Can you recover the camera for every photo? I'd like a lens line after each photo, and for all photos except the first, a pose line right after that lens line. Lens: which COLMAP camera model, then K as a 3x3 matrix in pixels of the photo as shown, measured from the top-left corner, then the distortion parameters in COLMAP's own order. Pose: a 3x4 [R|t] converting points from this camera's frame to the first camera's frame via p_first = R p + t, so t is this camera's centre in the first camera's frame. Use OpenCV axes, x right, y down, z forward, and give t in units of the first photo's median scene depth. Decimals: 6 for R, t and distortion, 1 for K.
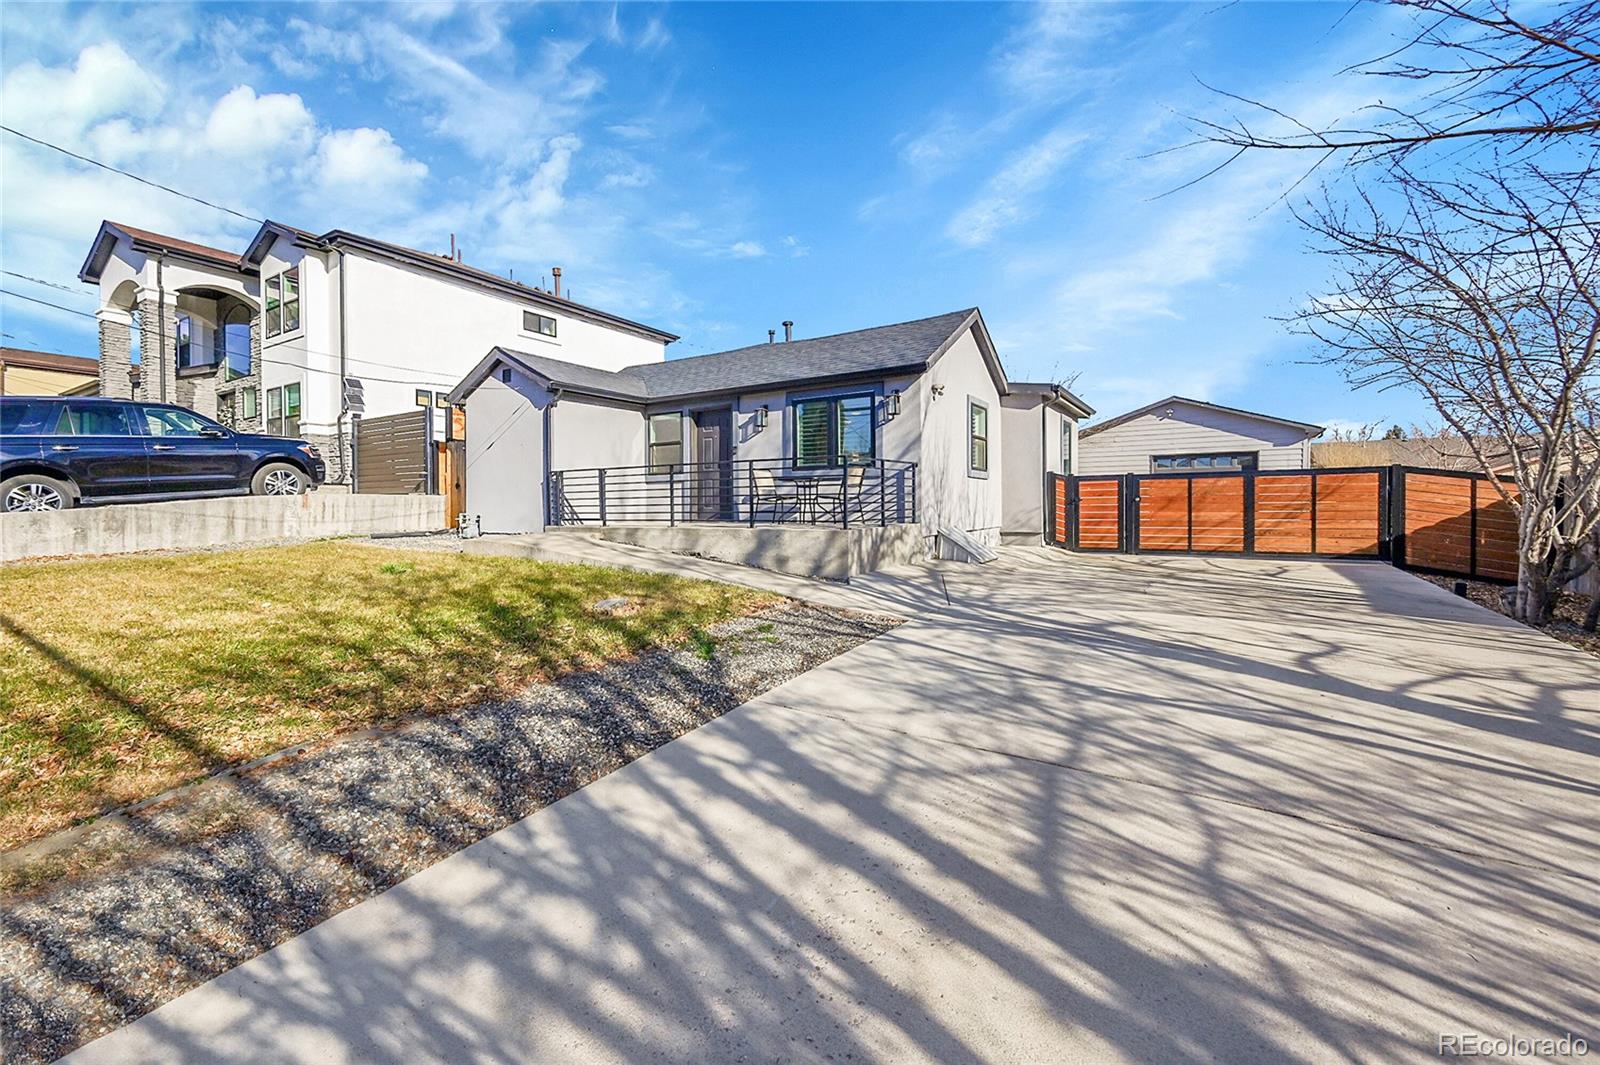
lens RADIAL K [[627.7, 0, 800.0], [0, 627.7, 532.5], [0, 0, 1]] dist [-0.000262, 0.000162]
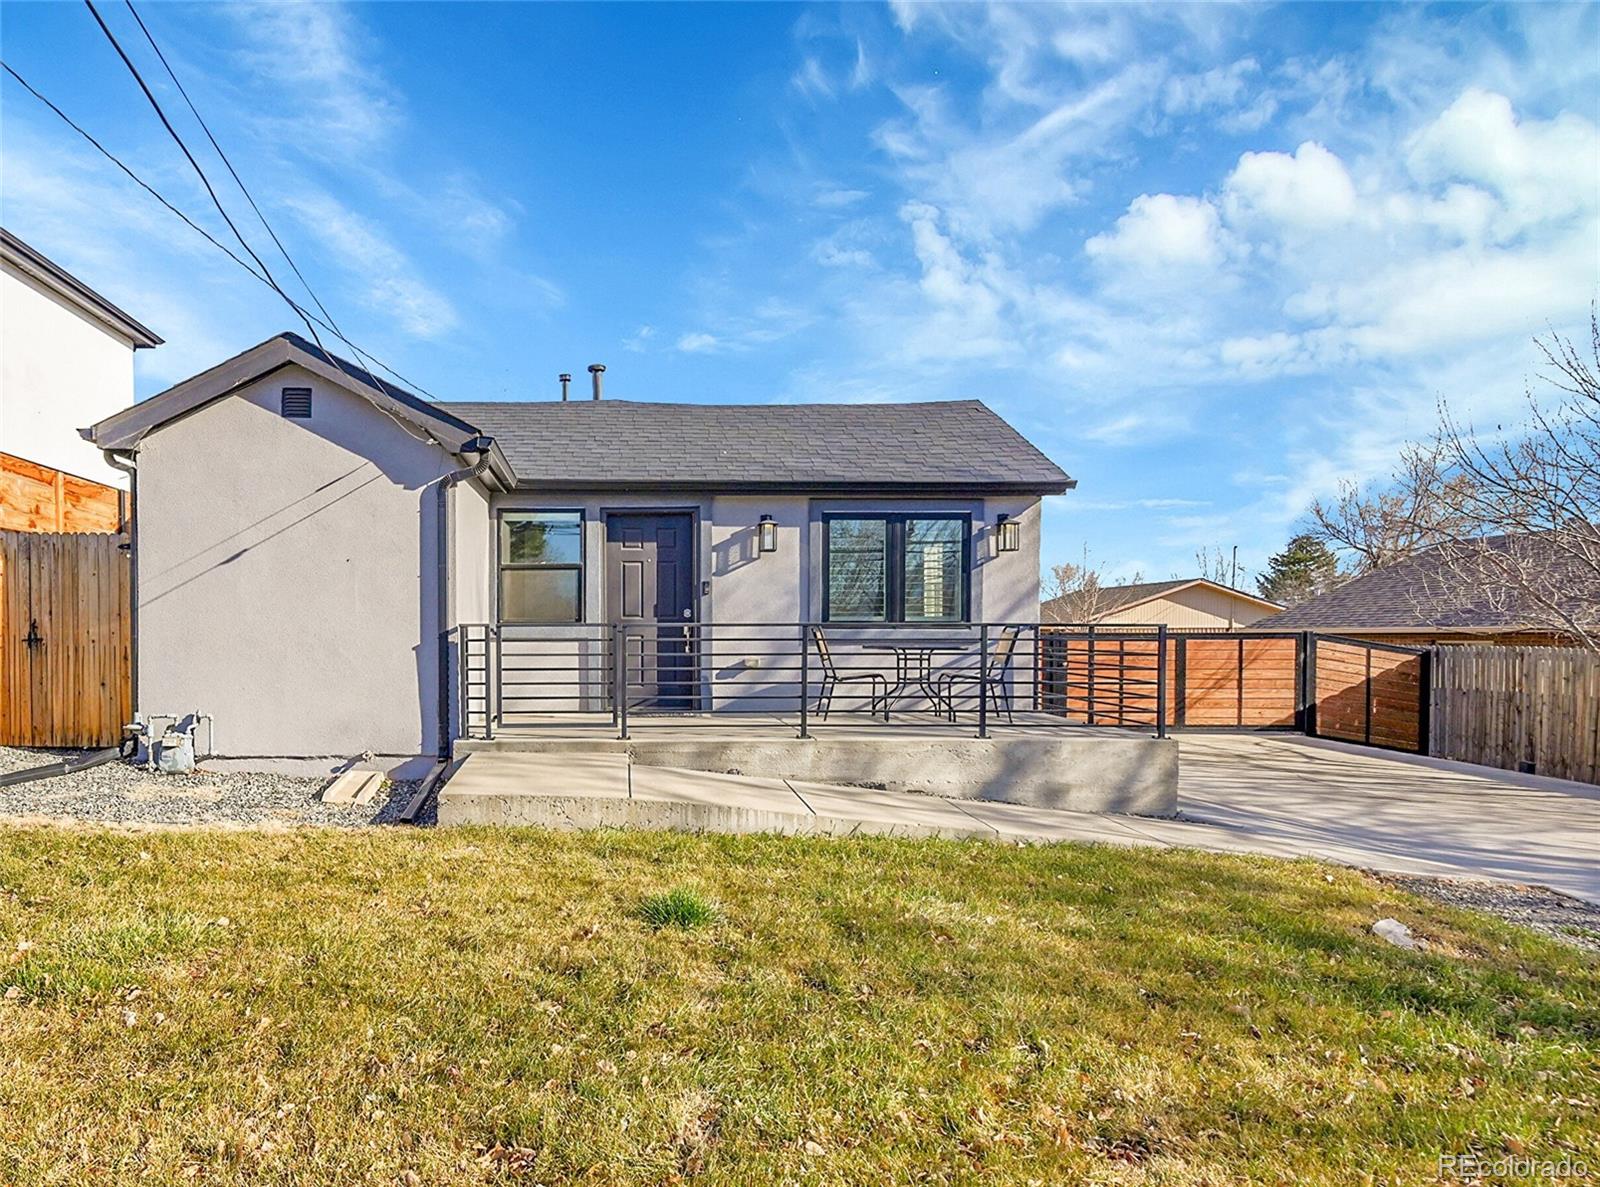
lens RADIAL K [[909.2, 0, 800.0], [0, 909.2, 657.7], [0, 0, 1]] dist [-0.007990, -0.000177]
pose [[0.843557, 0.001376, 0.537038, -0.477732], [0.016855, 0.999436, -0.029037, -0.042782], [-0.536775, 0.033546, 0.843058, 0.261168]]
